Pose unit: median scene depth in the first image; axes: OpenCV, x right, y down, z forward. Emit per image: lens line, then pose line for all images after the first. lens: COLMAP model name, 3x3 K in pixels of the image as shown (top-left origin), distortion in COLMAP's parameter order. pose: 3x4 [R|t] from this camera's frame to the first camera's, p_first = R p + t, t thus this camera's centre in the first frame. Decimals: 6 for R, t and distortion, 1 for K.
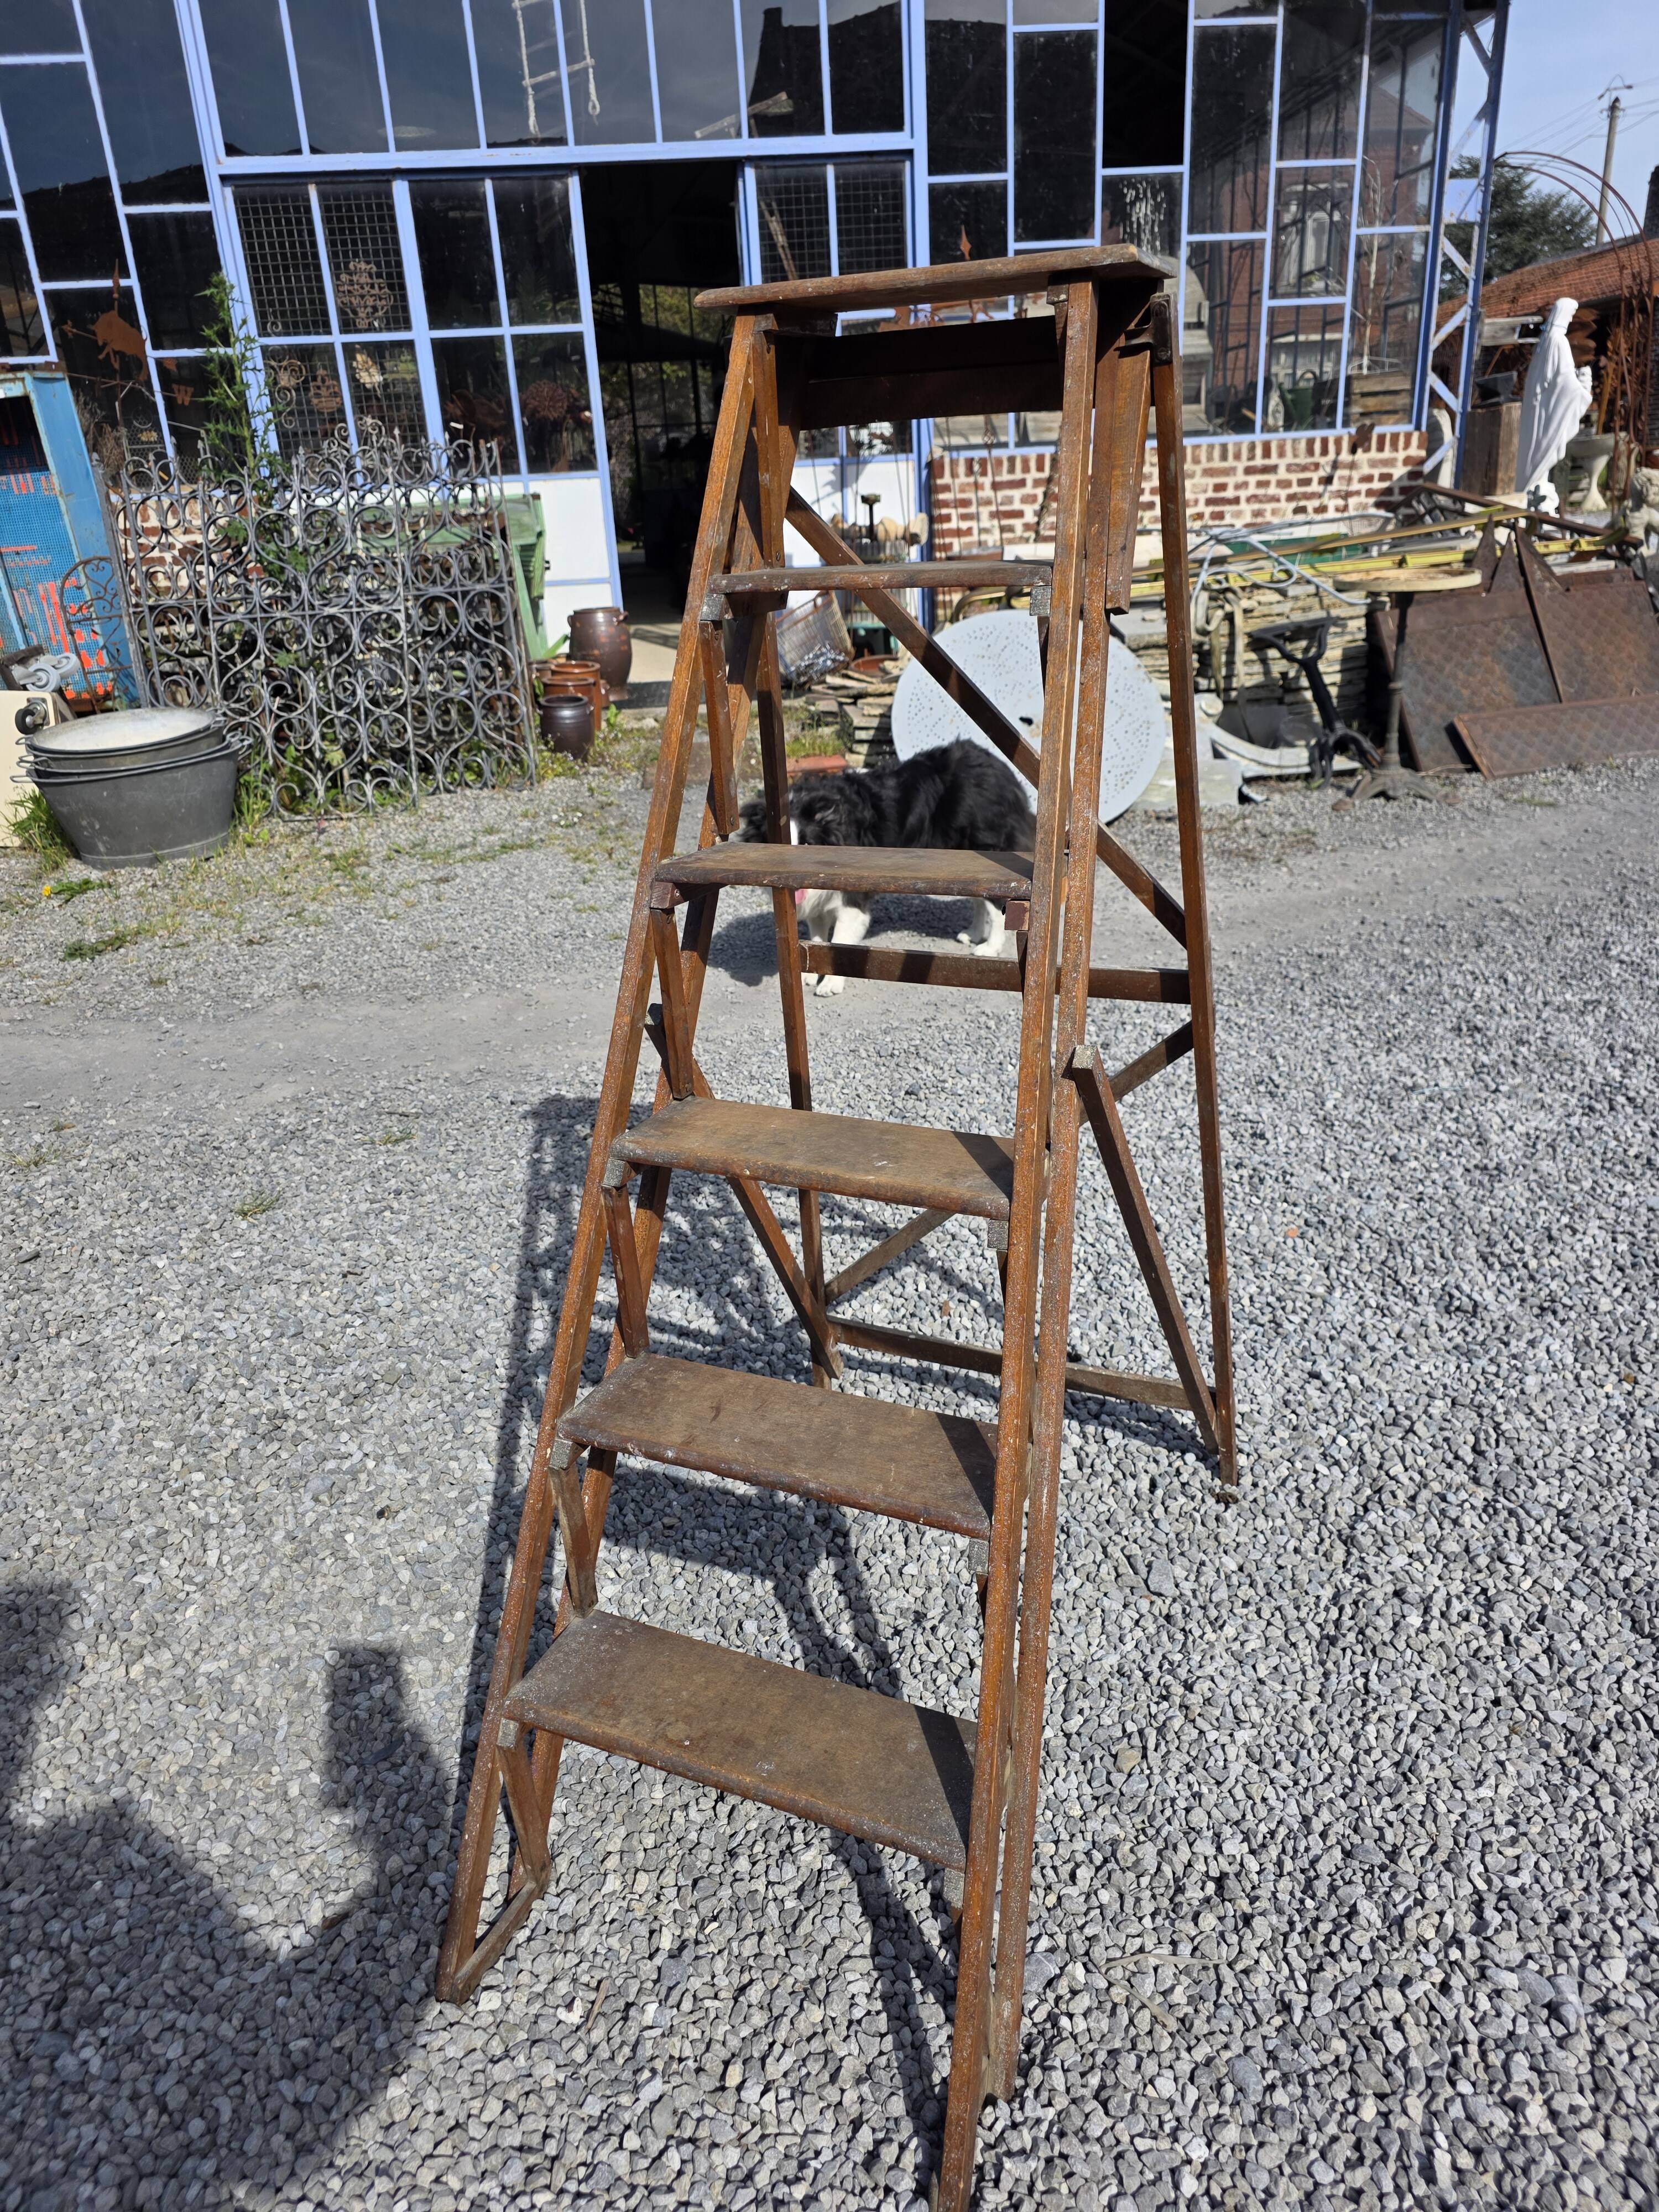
lens RADIAL K [[1485.9, 0, 823.3], [0, 1485.9, 1099.8], [0, 0, 1]] dist [0.040260, -0.031022]
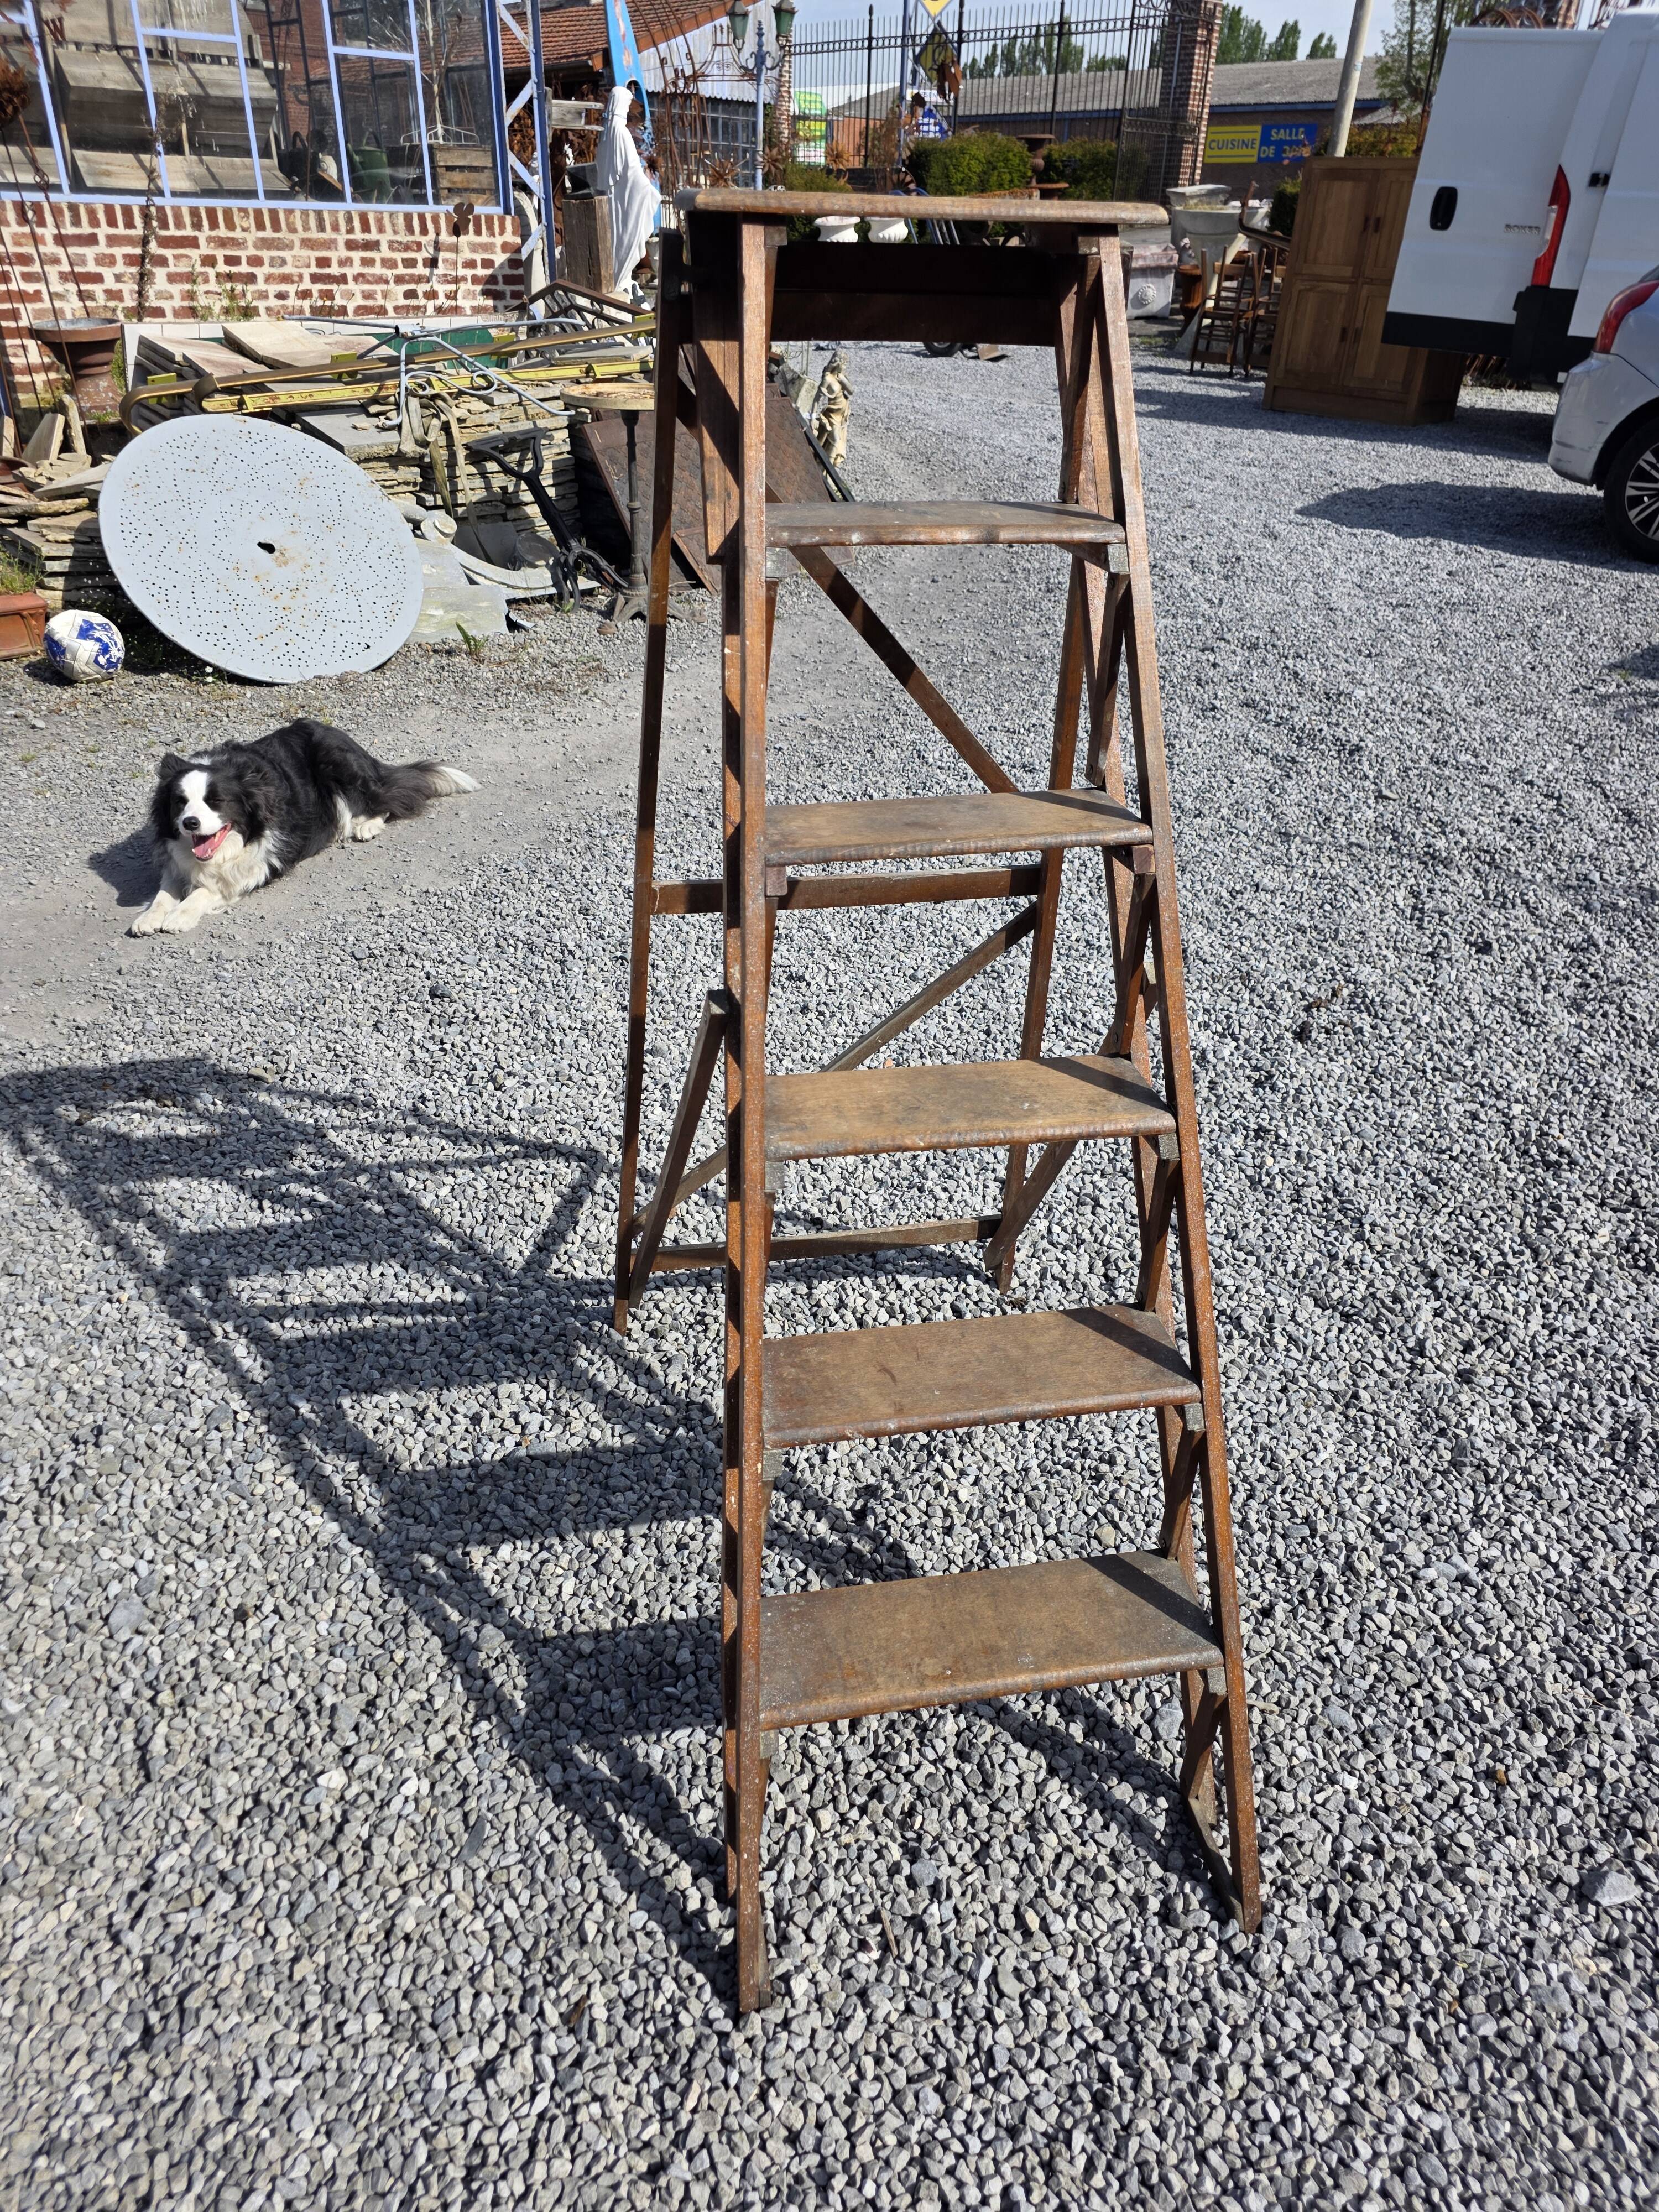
lens RADIAL K [[1492.8, 0, 816.6], [0, 1492.8, 1106.6], [0, 0, 1]] dist [0.045067, -0.034083]
pose [[0.819230, -0.226589, 0.526802, -0.345841], [0.153796, 0.971787, 0.178819, -0.090778], [-0.552458, -0.065474, 0.830966, 0.100653]]
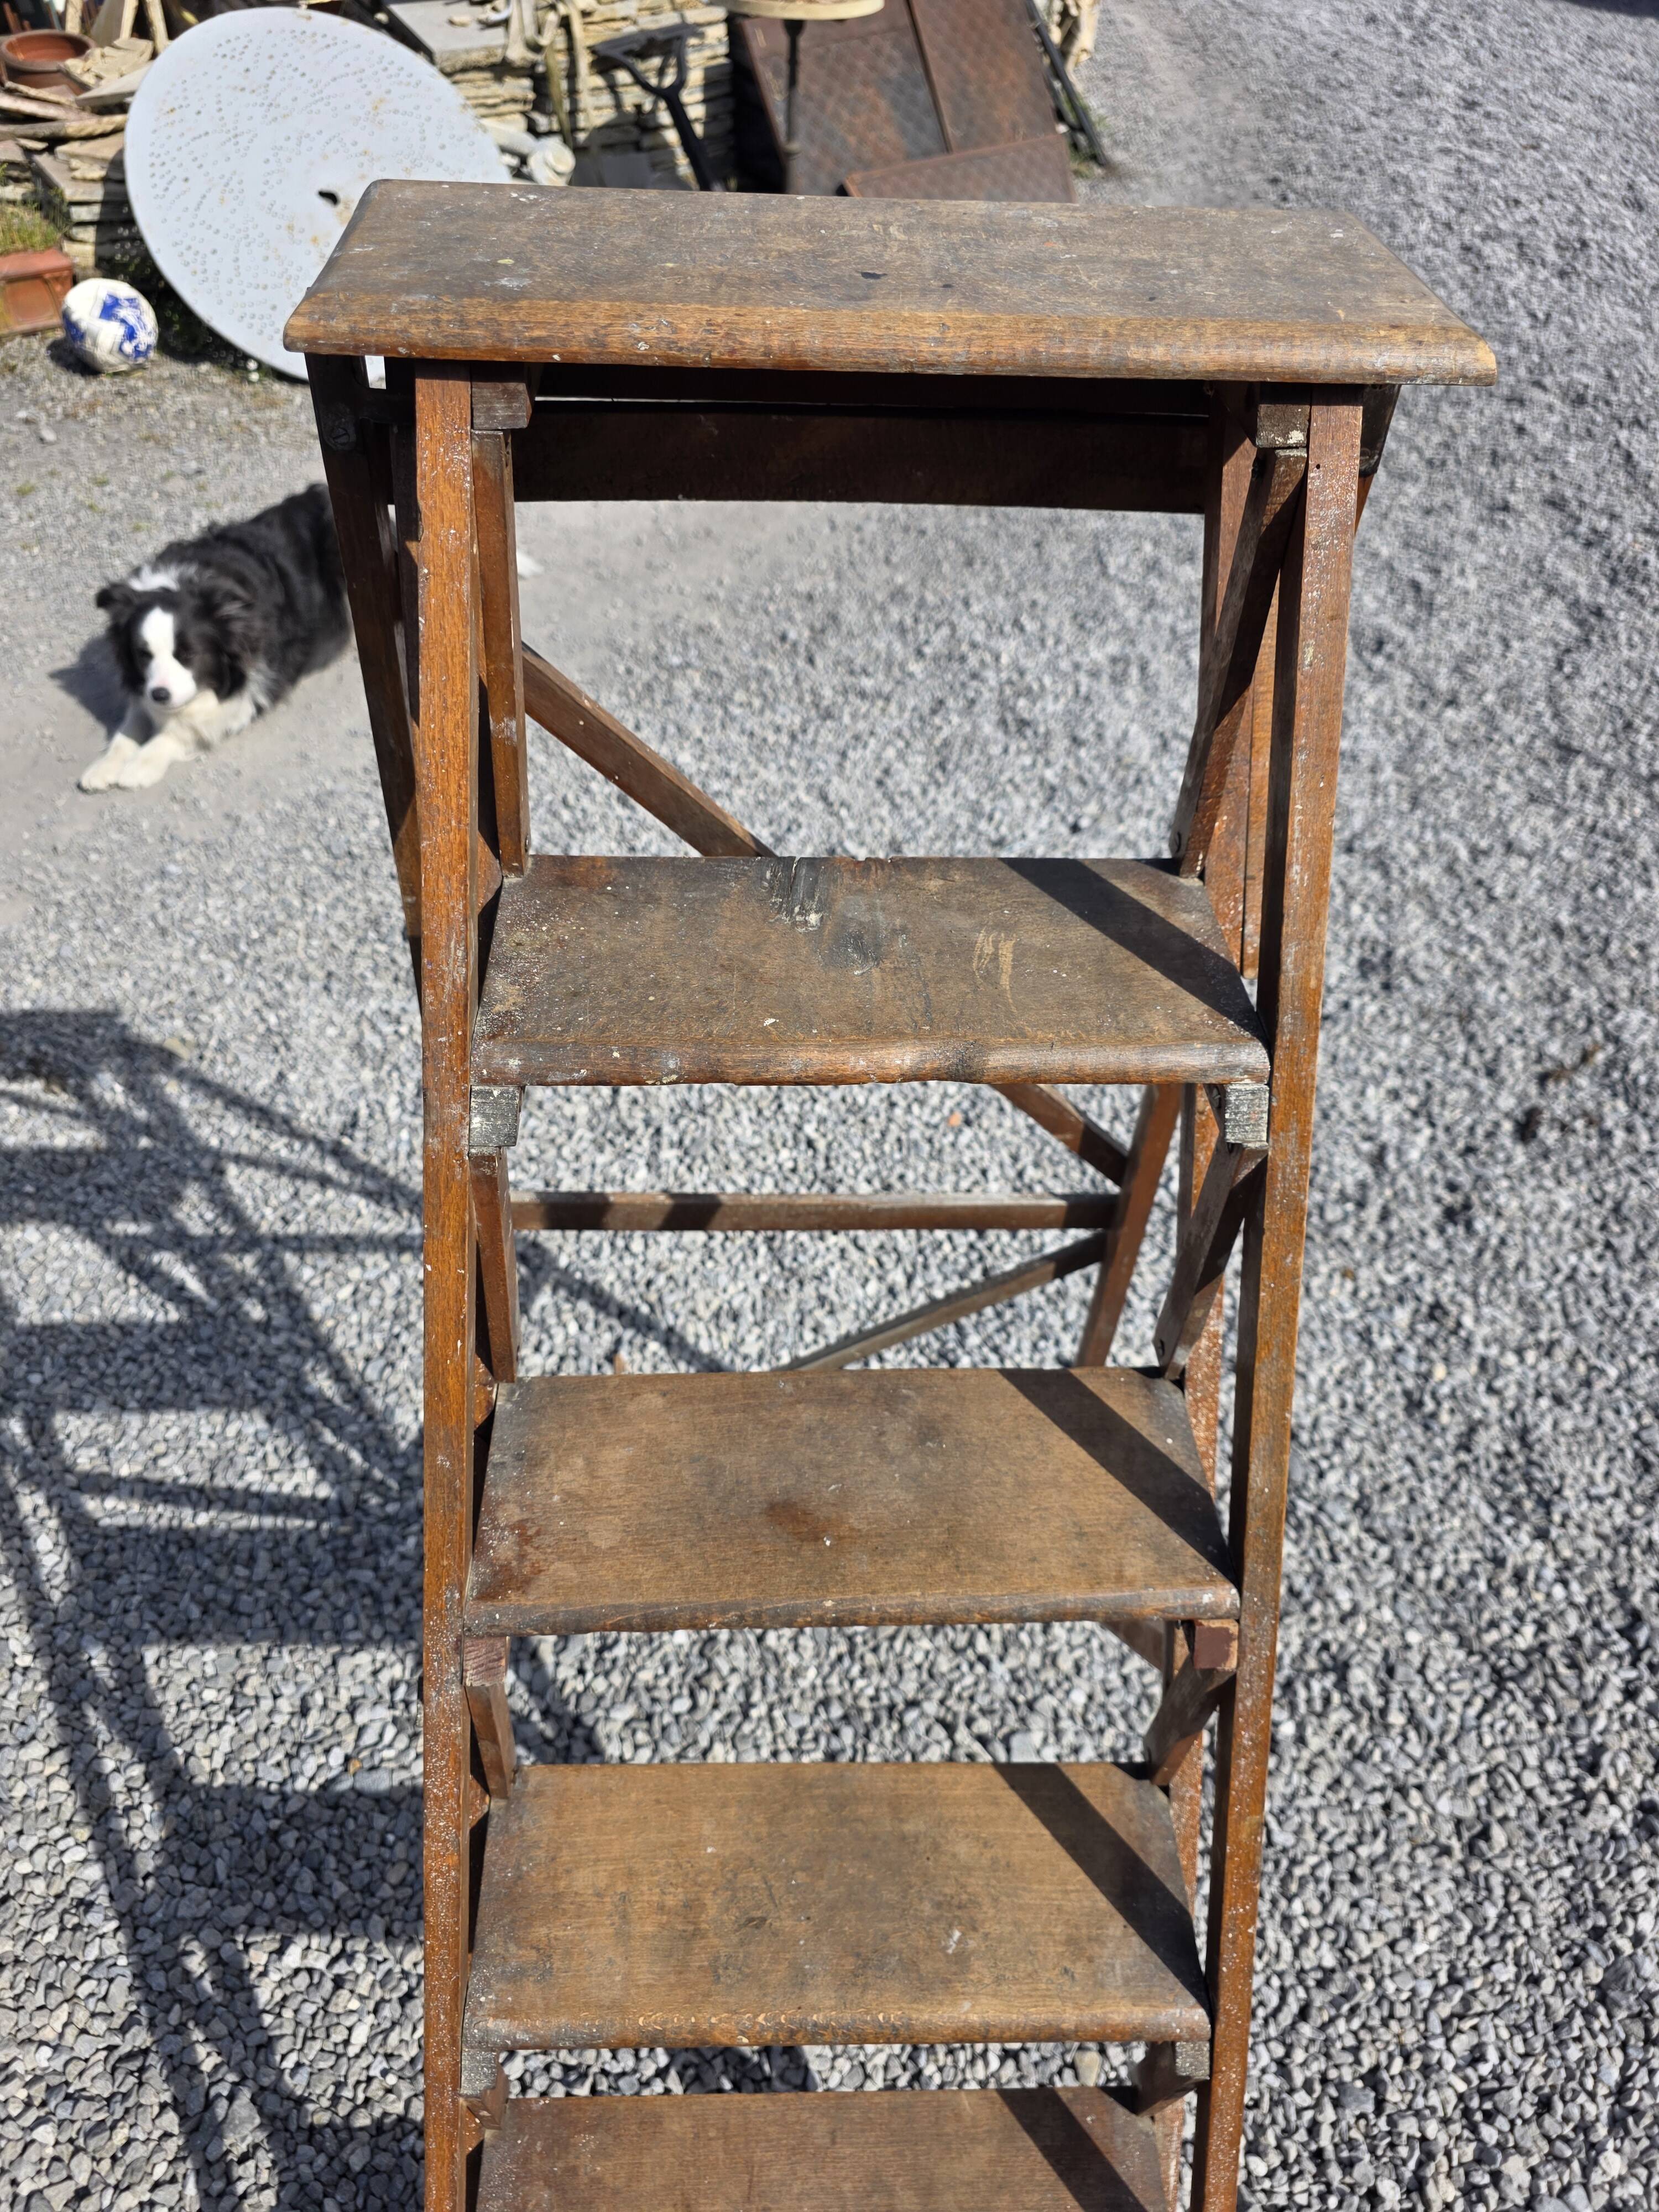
lens RADIAL K [[1518.0, 0, 806.5], [0, 1518.0, 1112.9], [0, 0, 1]] dist [0.005891, -0.005542]
pose [[0.896918, -0.245174, 0.368004, -0.085274], [0.089311, 0.915508, 0.392261, -0.273996], [-0.433083, -0.318959, 0.843033, 0.322848]]
